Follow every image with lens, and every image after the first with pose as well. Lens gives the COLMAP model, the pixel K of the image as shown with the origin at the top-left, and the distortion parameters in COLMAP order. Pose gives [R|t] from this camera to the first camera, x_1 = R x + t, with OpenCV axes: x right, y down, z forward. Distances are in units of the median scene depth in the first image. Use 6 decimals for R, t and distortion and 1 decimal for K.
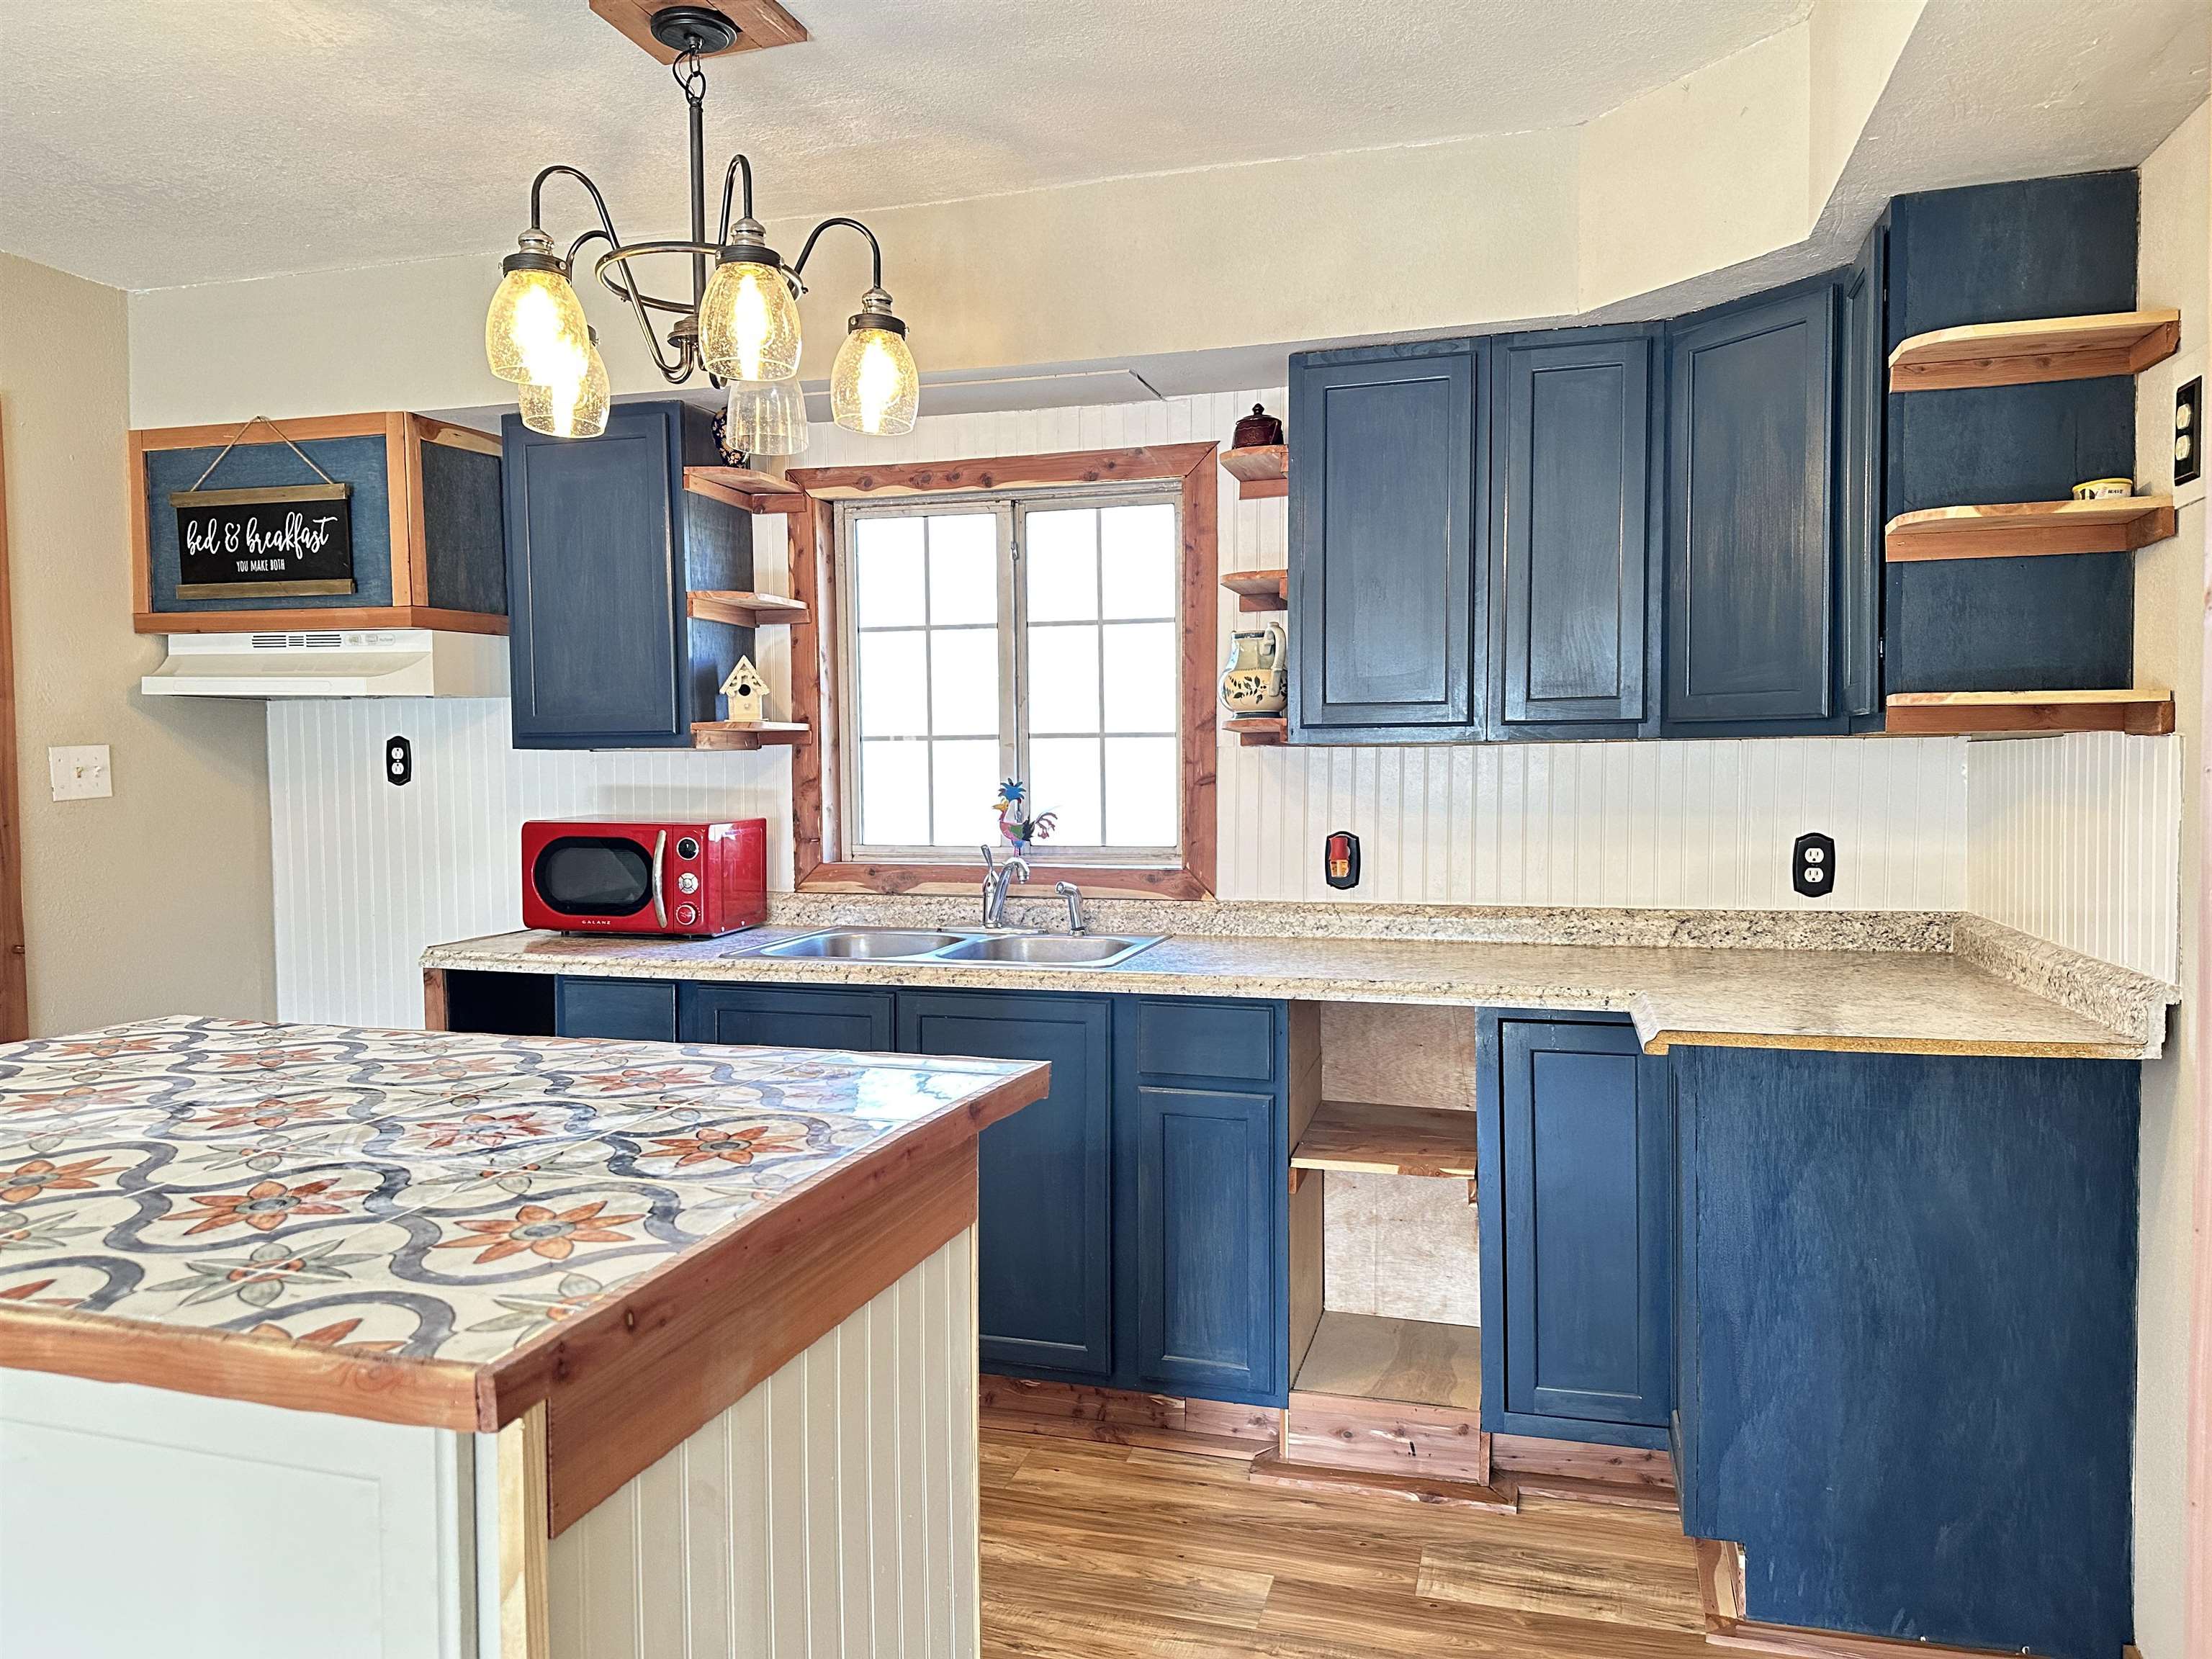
lens RADIAL K [[1533.0, 0, 1106.0], [0, 1533.0, 829.5], [0, 0, 1]] dist [0.006593, -0.002271]
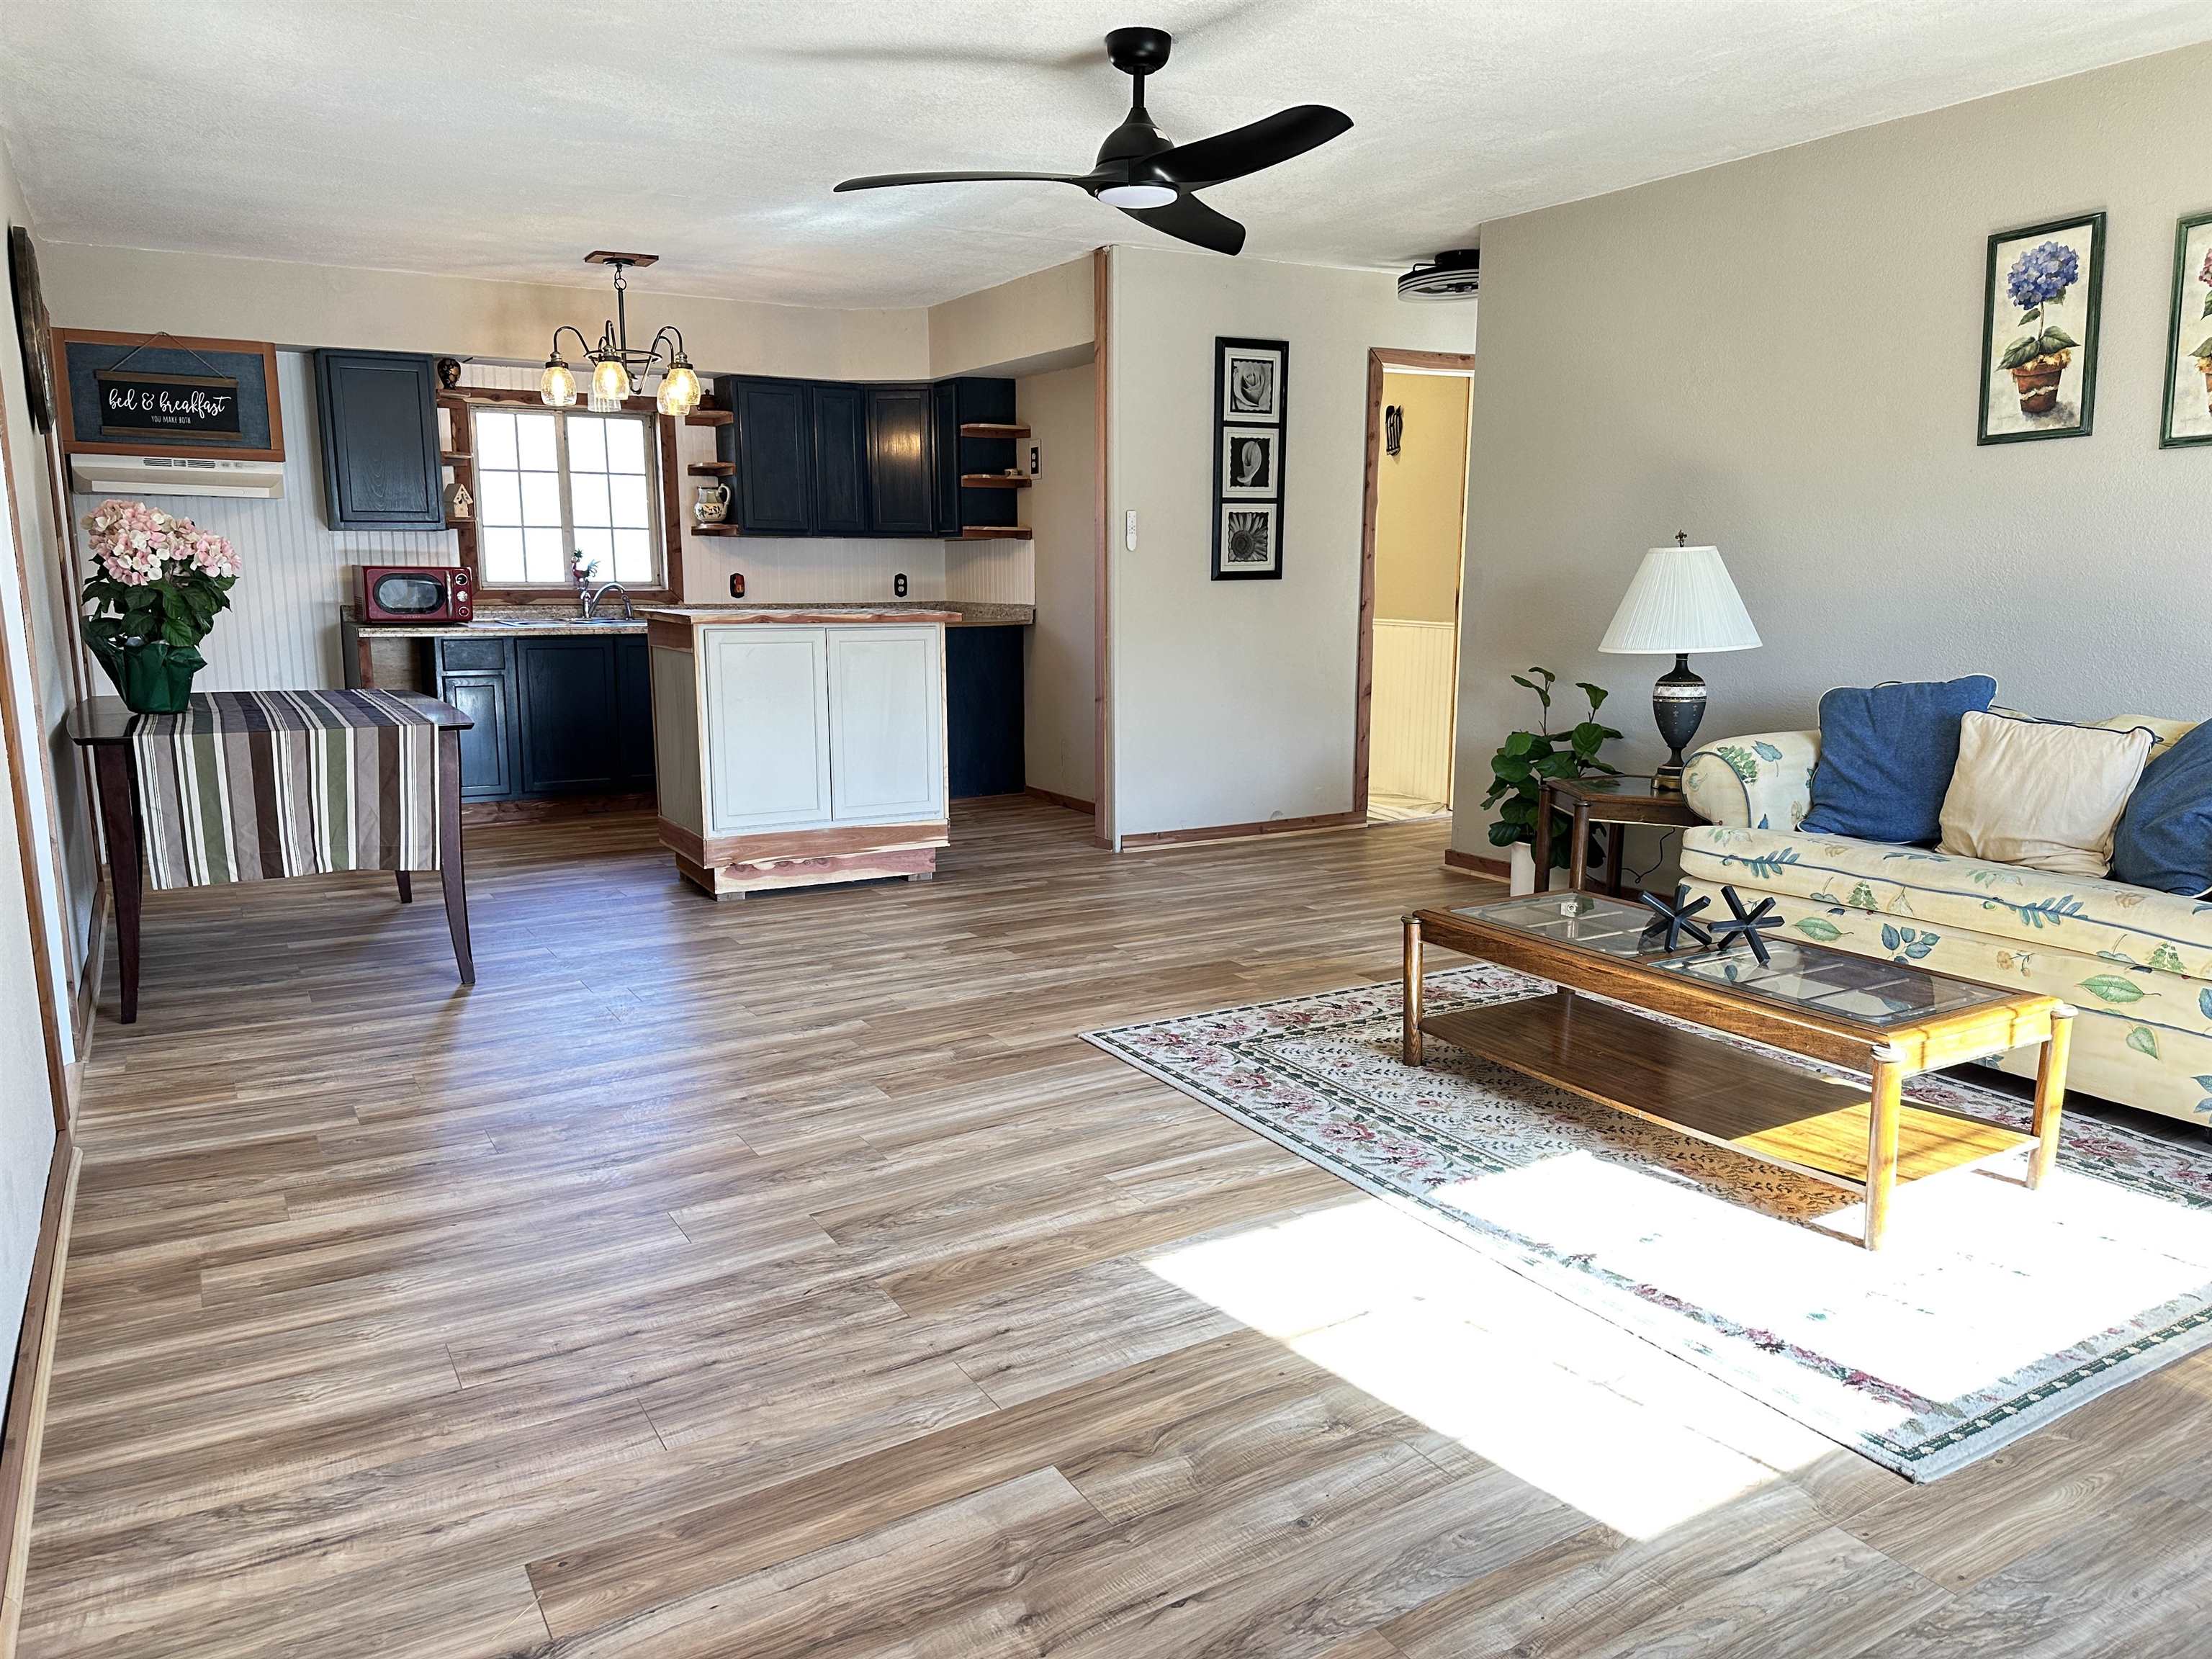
lens RADIAL K [[1533.0, 0, 1106.0], [0, 1533.0, 829.5], [0, 0, 1]] dist [0.006593, -0.002271]
pose [[0.679750, -0.115392, 0.724310, -1.162308], [0.025009, 0.990619, 0.134348, 0.084795], [-0.733018, -0.073209, 0.676259, -1.022942]]
